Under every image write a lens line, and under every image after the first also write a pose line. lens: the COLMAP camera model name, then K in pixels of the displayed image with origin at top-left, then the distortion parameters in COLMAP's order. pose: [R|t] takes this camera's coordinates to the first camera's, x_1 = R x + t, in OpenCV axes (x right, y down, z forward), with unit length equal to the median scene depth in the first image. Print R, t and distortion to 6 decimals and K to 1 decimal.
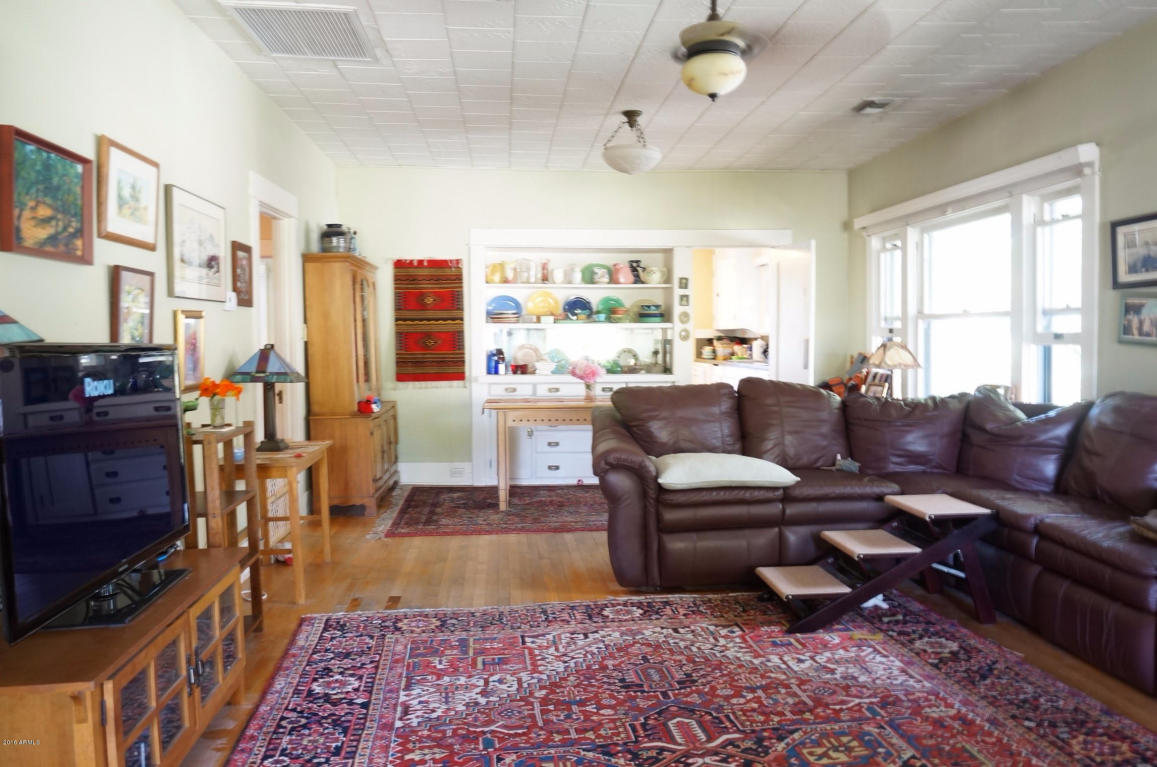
lens RADIAL K [[788.6, 0, 593.6], [0, 788.6, 391.5], [0, 0, 1]] dist [-0.050166, 0.035985]
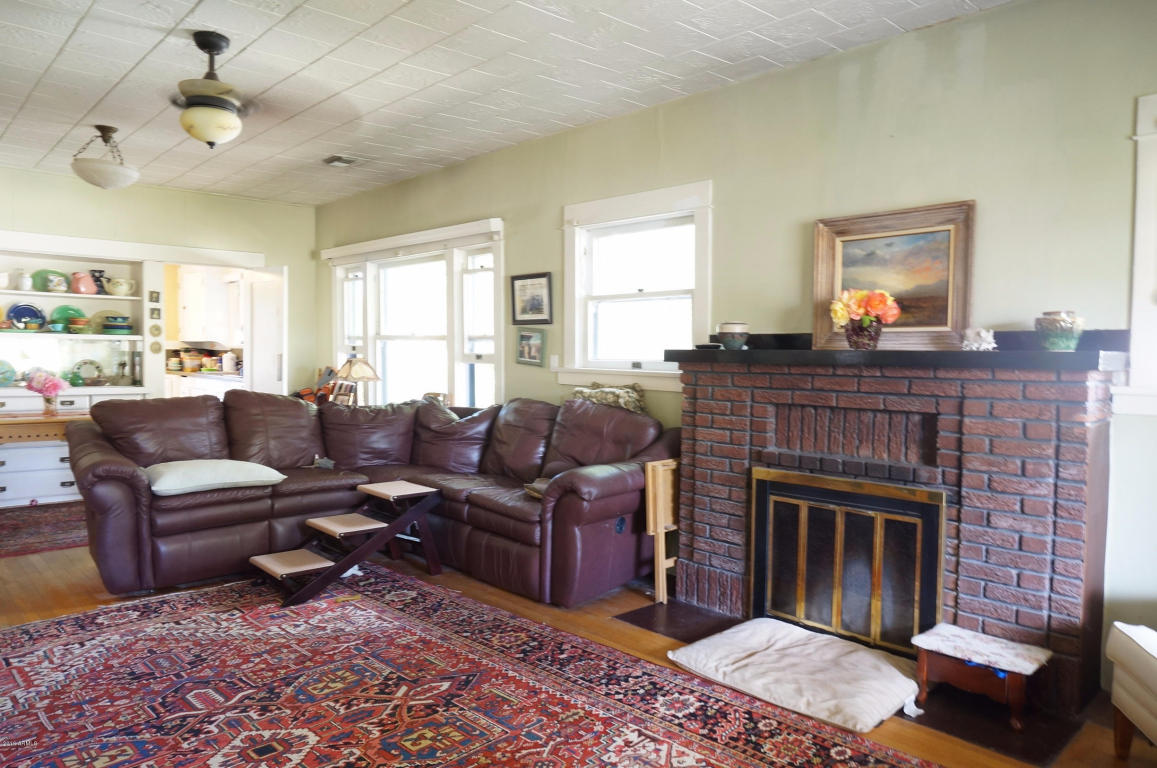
lens RADIAL K [[788.6, 0, 593.6], [0, 788.6, 392.0], [0, 0, 1]] dist [-0.050166, 0.035985]
pose [[0.776904, -0.011739, 0.629510, -0.115846], [0.016111, 0.999869, -0.001238, -0.006319], [-0.629413, 0.011104, 0.776991, -0.197761]]
